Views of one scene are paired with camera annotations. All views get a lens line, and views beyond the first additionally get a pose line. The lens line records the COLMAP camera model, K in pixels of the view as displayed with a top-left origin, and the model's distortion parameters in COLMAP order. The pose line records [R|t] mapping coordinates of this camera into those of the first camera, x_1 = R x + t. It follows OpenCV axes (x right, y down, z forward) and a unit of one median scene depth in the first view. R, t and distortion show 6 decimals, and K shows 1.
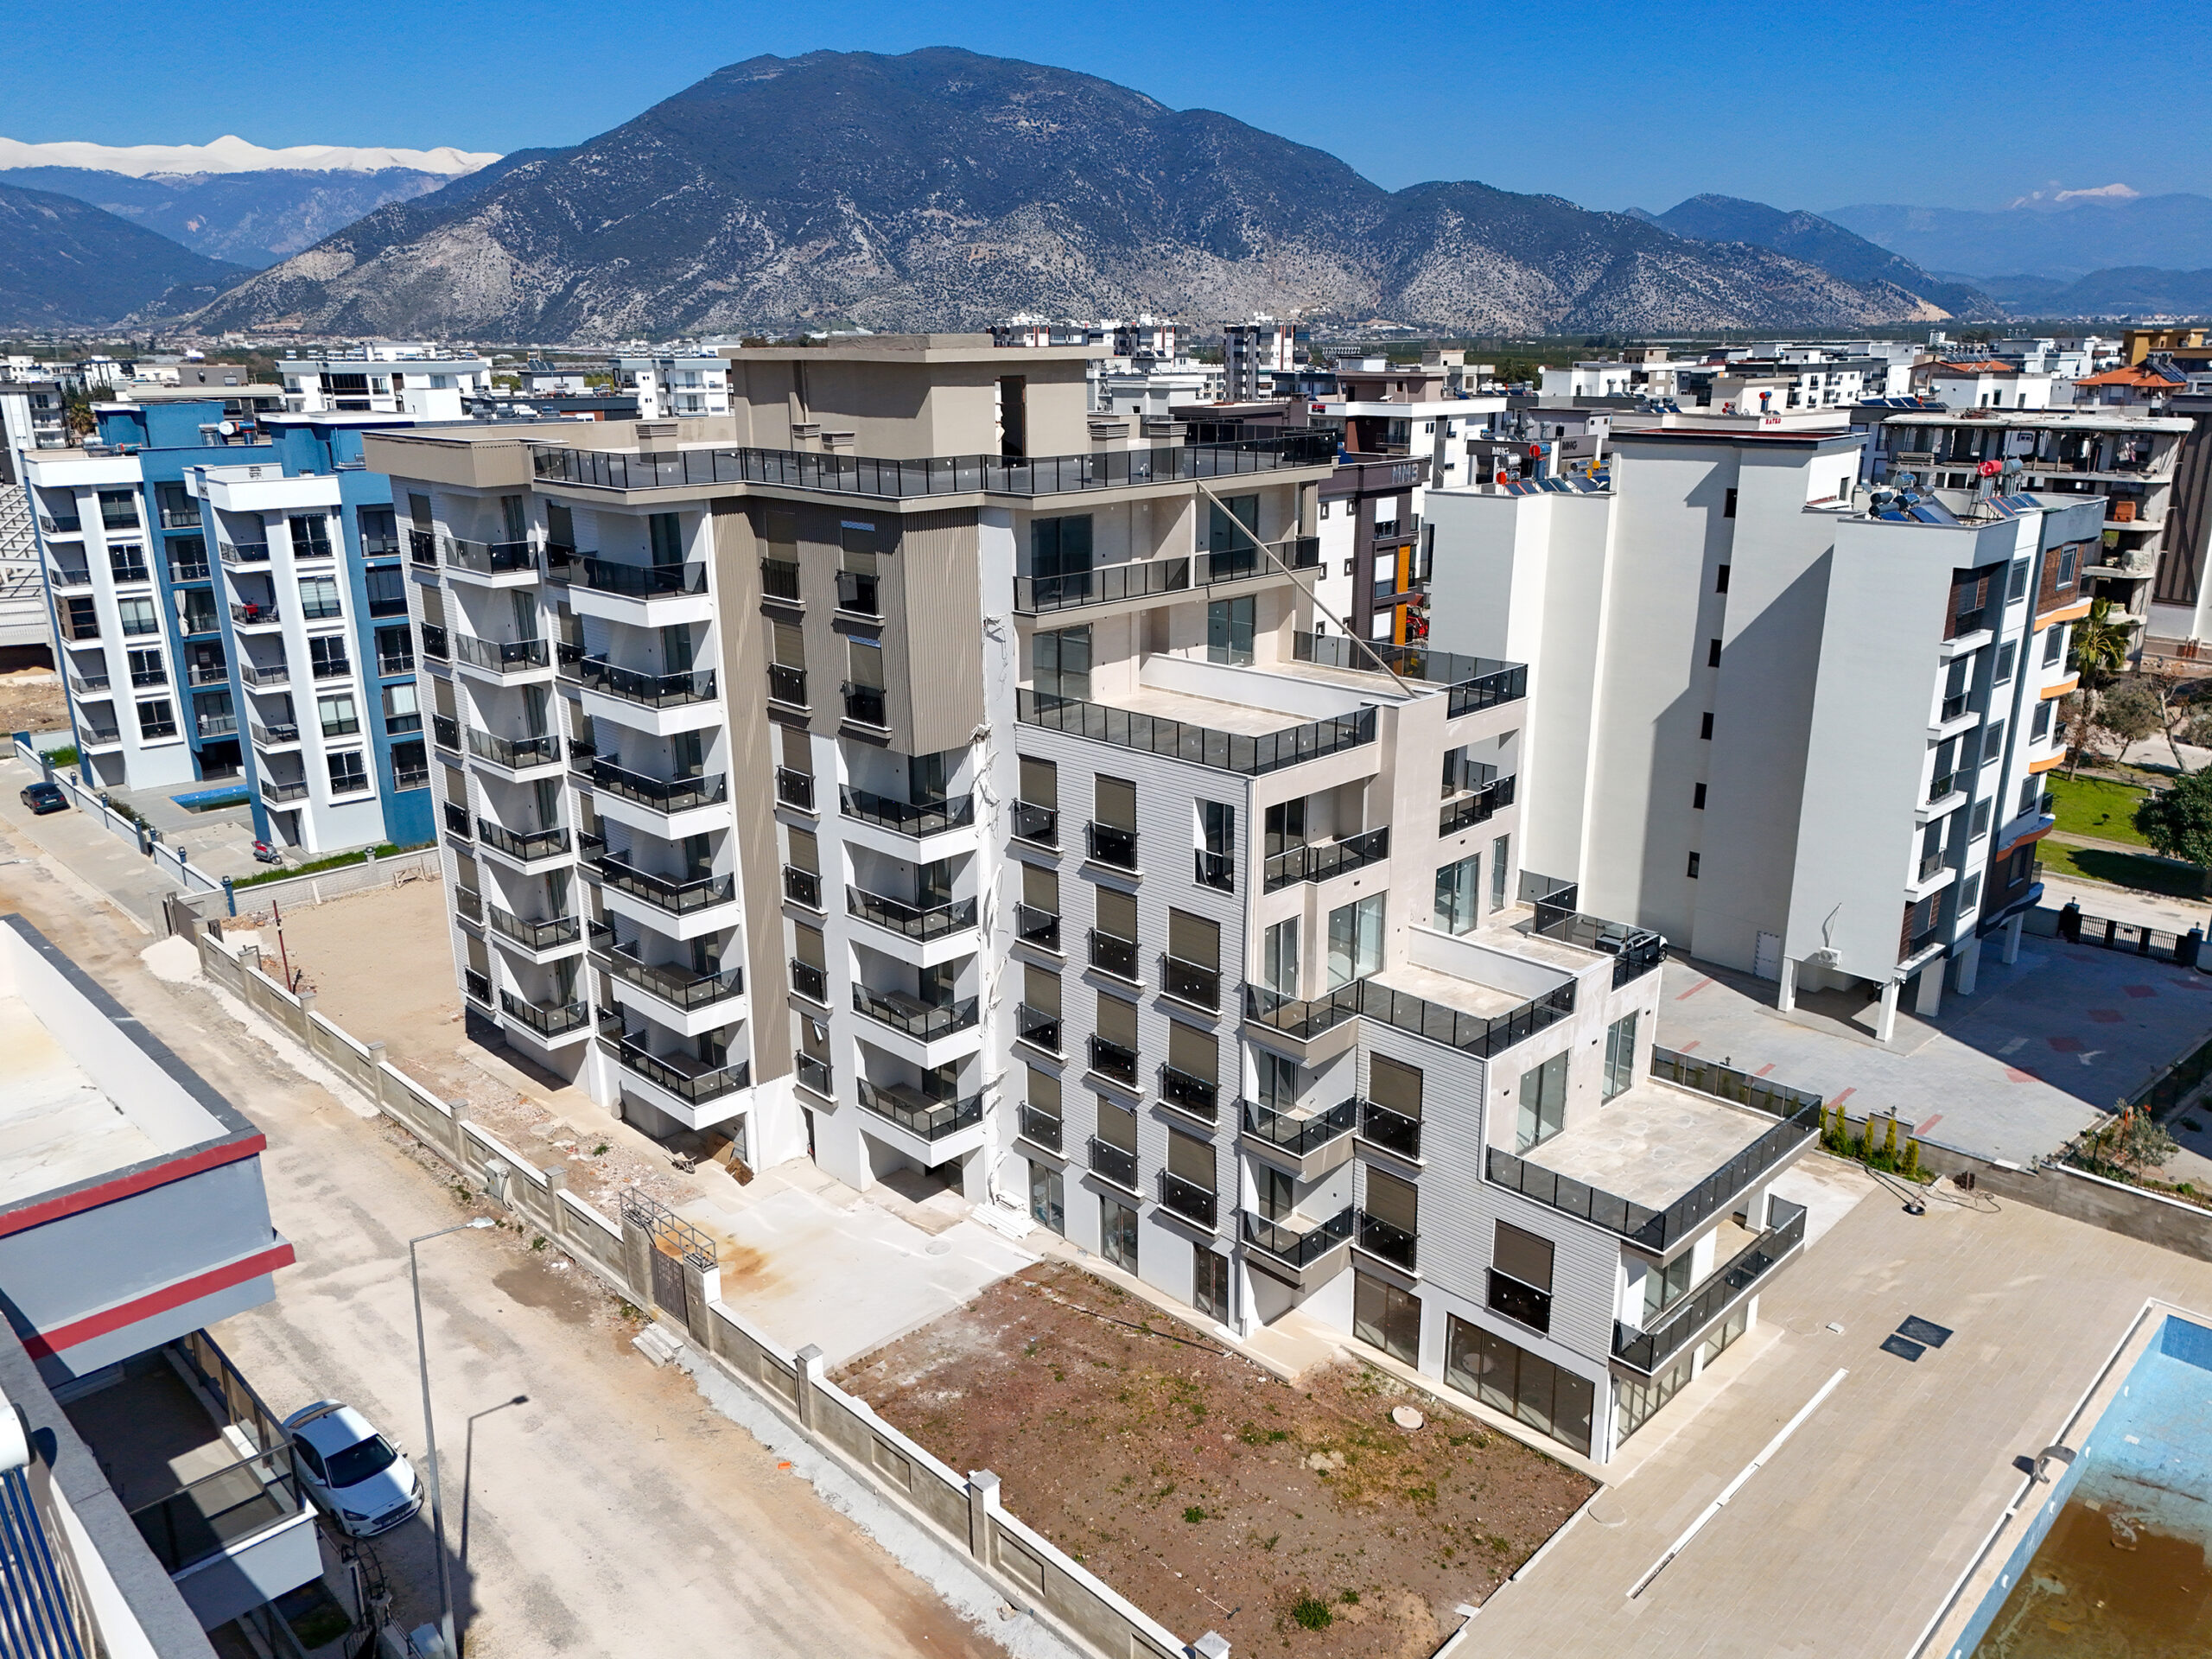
lens RADIAL K [[1627.5, 0, 1106.1], [0, 1627.5, 830.7], [0, 0, 1]] dist [0.074526, -0.070759]
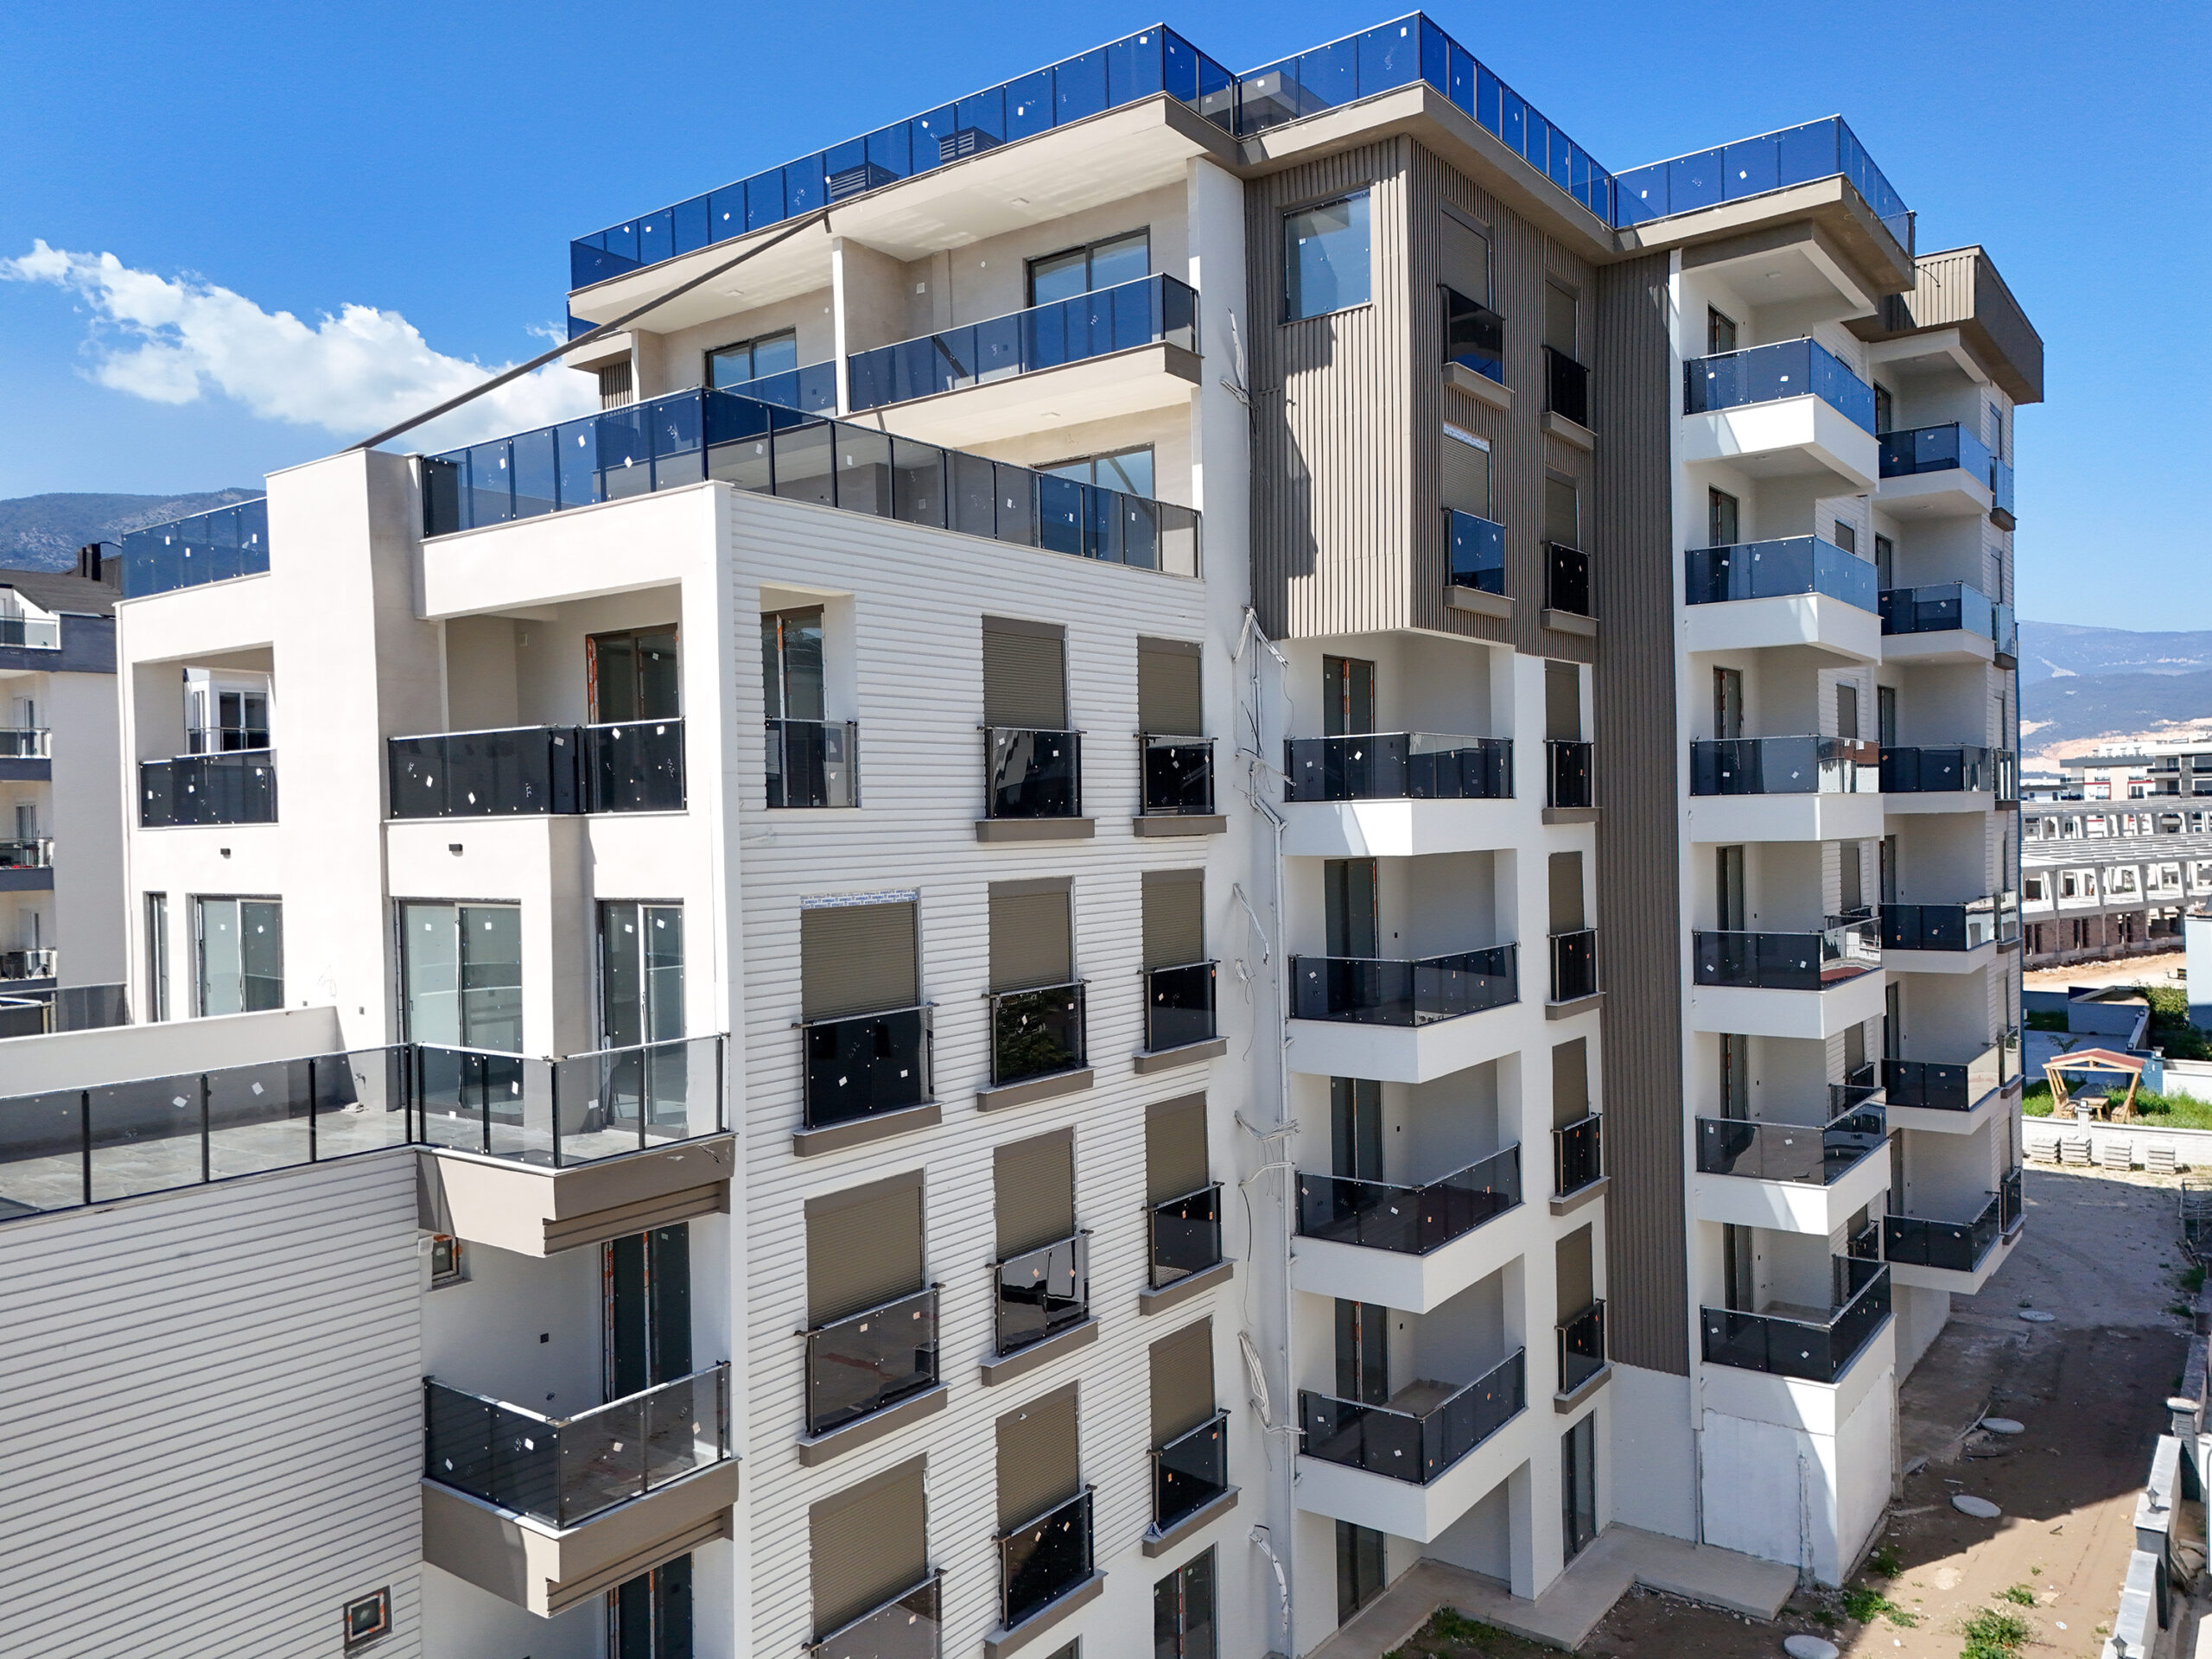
lens RADIAL K [[1611.1, 0, 1102.1], [0, 1611.1, 831.6], [0, 0, 1]] dist [0.083655, -0.082746]
pose [[0.144395, 0.012662, -0.989439, 0.552739], [-0.266981, 0.963334, -0.026634, -0.024280], [0.952823, 0.268007, 0.142481, 0.967813]]
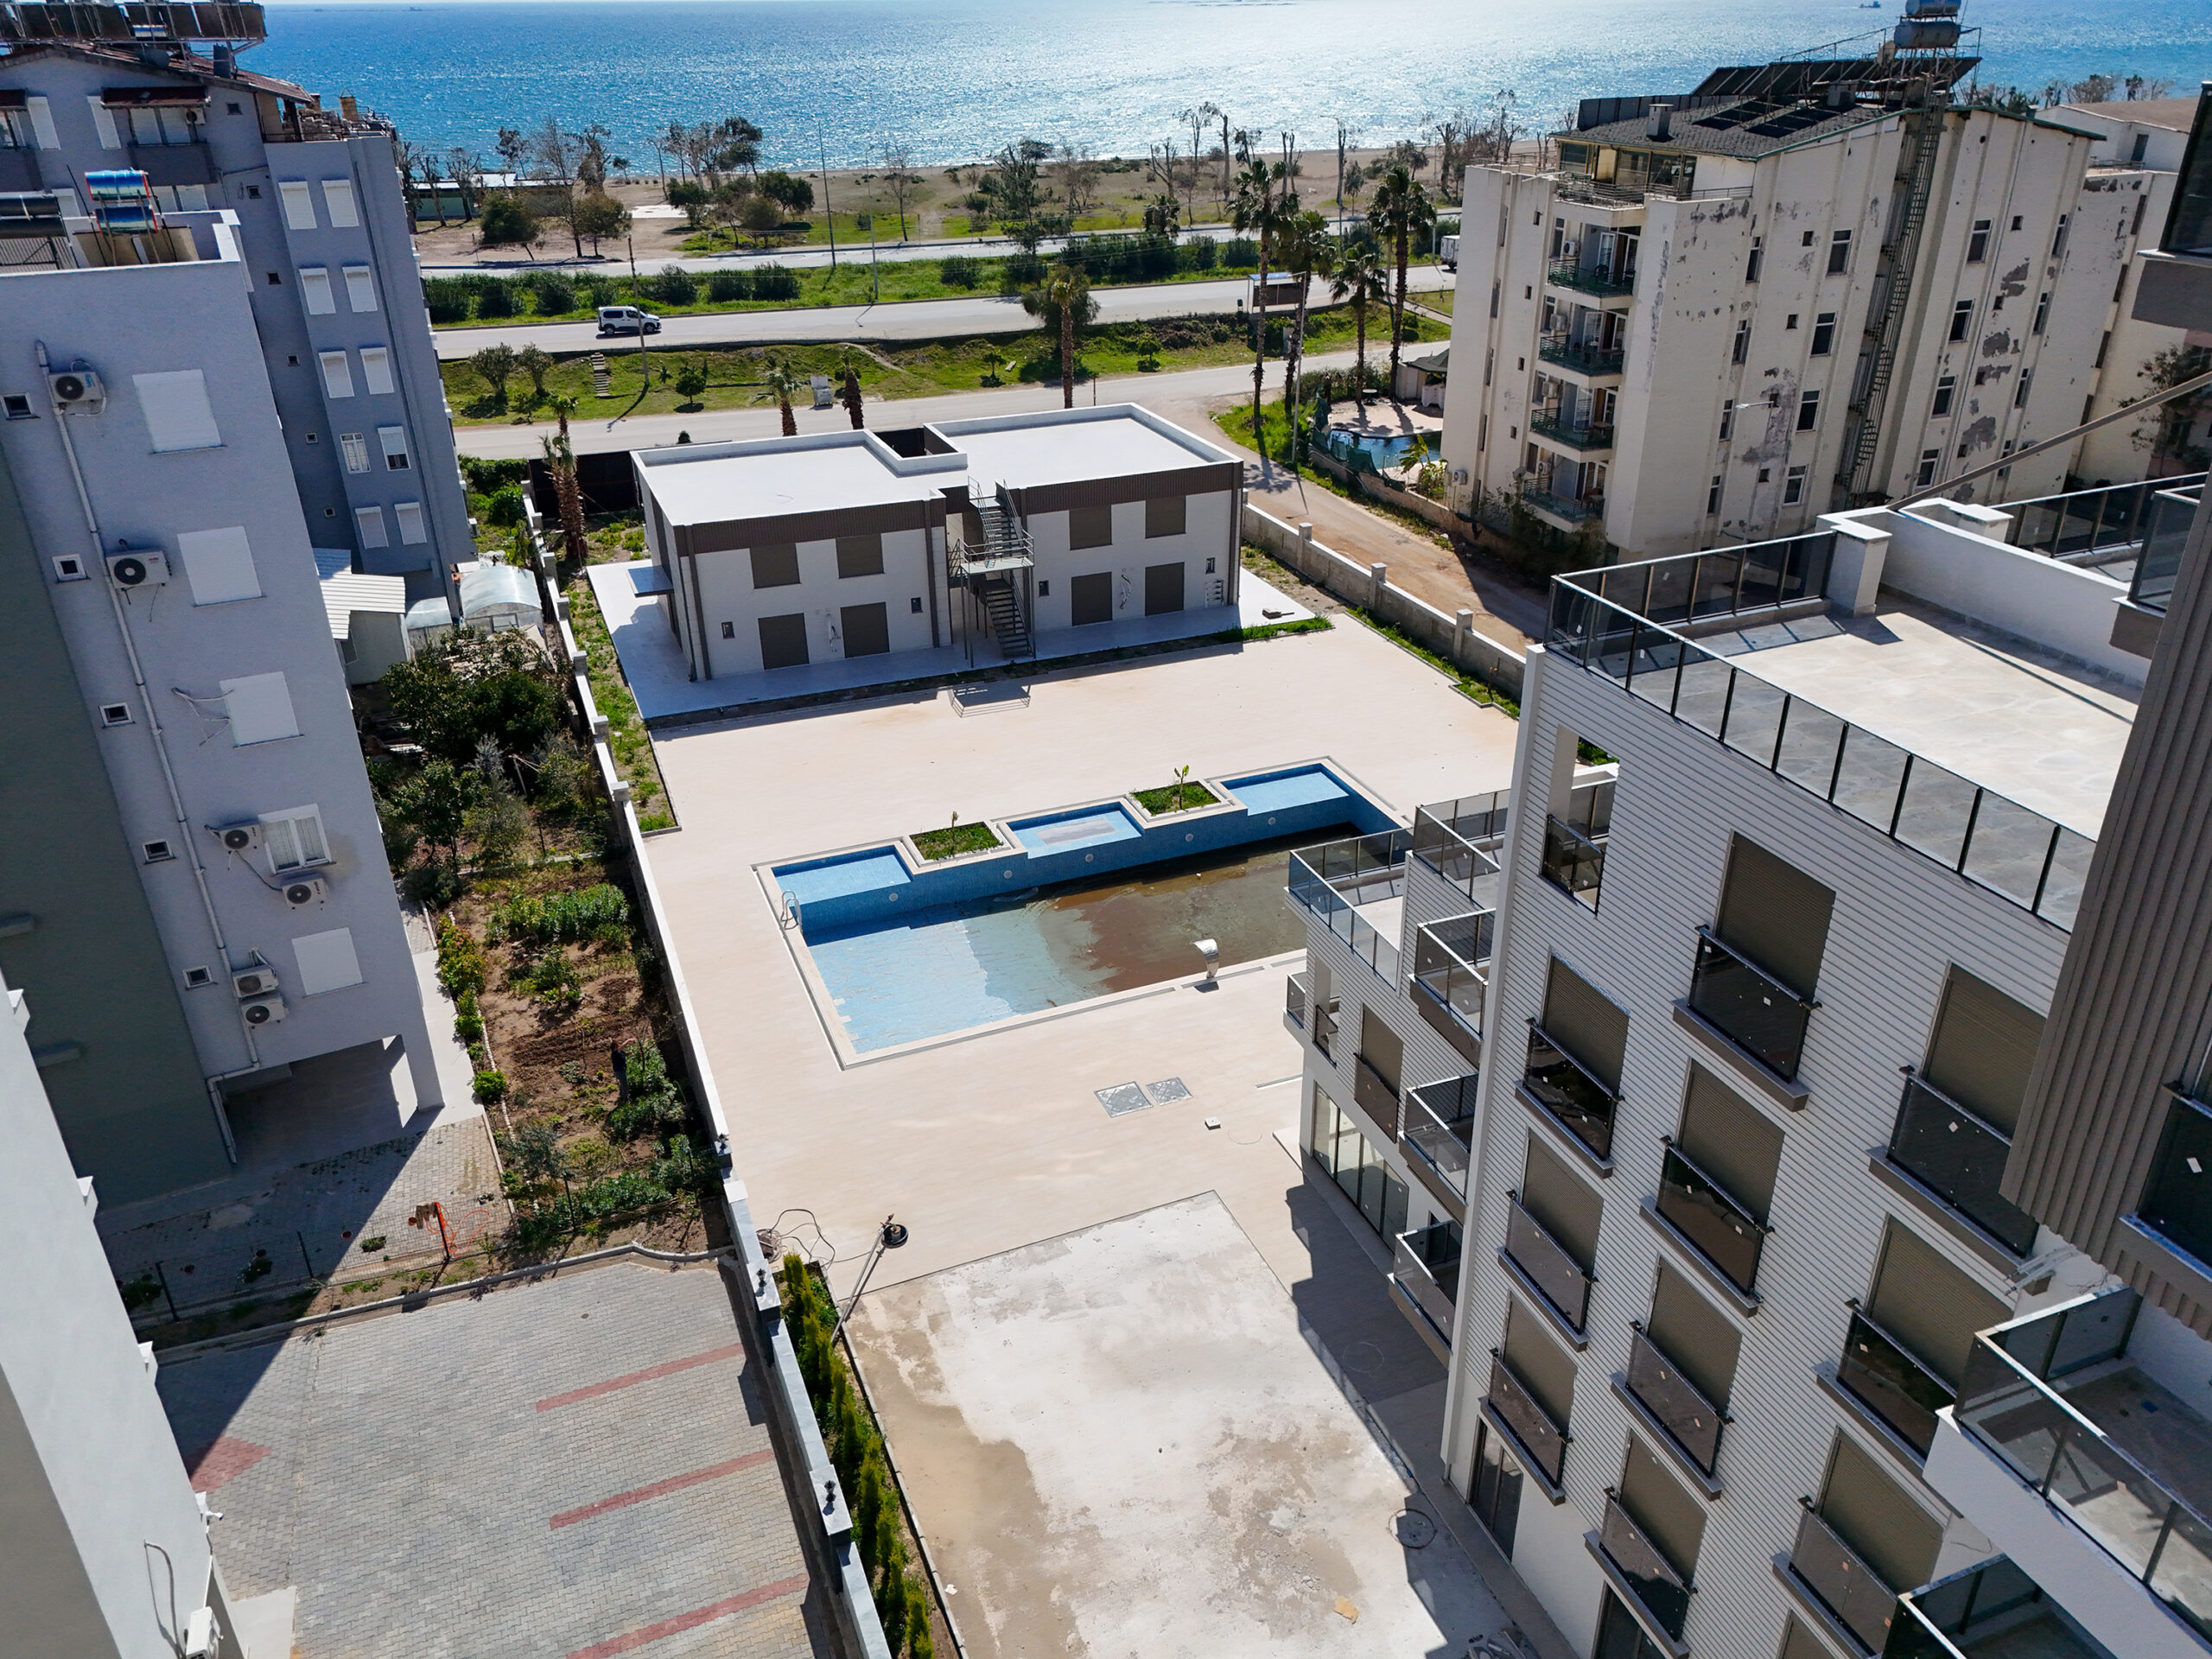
lens RADIAL K [[1627.5, 0, 1106.1], [0, 1627.5, 830.7], [0, 0, 1]] dist [0.074526, -0.070759]
pose [[-0.919934, -0.160808, 0.357580, 0.182052], [0.131268, 0.733061, 0.667376, -0.338216], [-0.369447, 0.660880, -0.653258, 1.273001]]
